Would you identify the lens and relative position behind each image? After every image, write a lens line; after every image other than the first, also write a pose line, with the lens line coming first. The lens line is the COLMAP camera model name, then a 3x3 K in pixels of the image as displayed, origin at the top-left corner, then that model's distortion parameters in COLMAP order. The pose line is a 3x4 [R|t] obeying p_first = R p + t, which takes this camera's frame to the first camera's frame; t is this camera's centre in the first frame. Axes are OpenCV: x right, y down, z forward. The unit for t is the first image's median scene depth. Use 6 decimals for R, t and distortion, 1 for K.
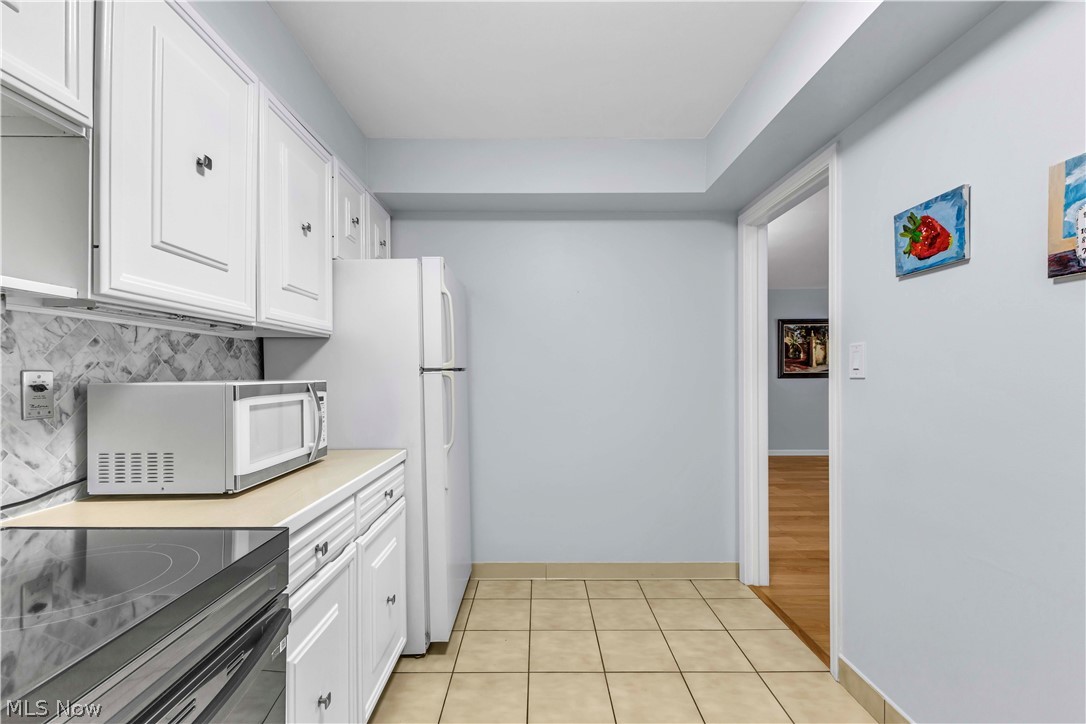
lens RADIAL K [[471.6, 0, 538.9], [0, 471.6, 372.4], [0, 0, 1]] dist [0.008743, -0.001980]
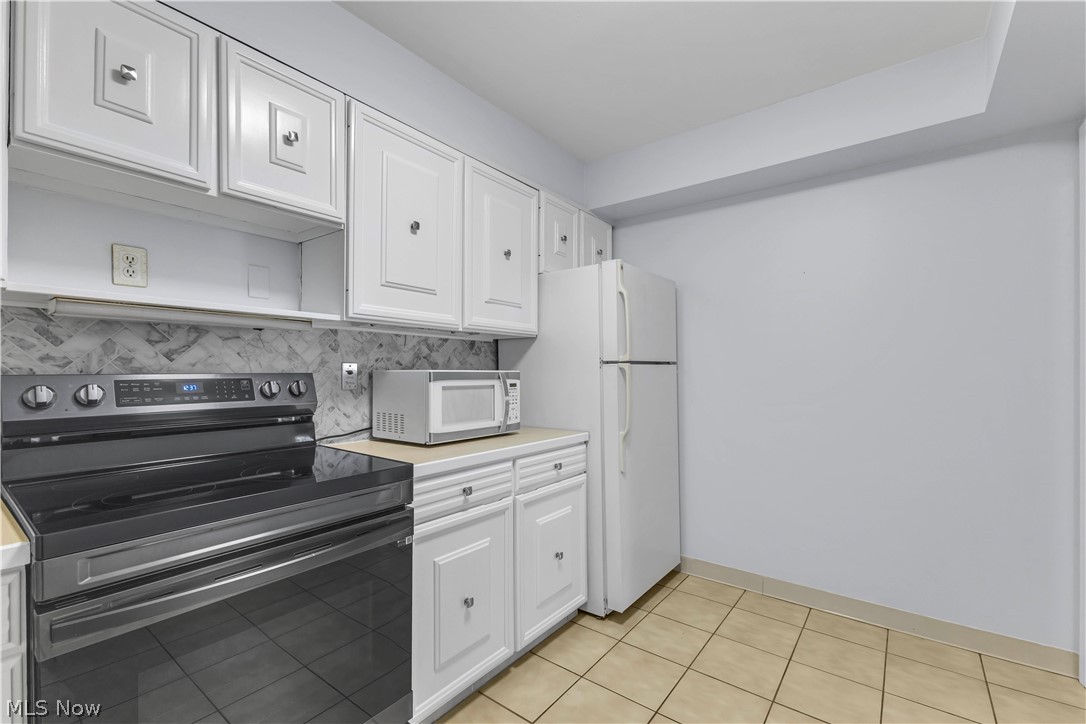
lens RADIAL K [[471.6, 0, 541.3], [0, 471.6, 368.7], [0, 0, 1]] dist [0.008743, -0.001980]
pose [[0.789037, -0.001508, -0.614344, 0.412984], [-0.001024, 0.999992, -0.003771, 0.017307], [0.614345, 0.003605, 0.789030, 0.037161]]
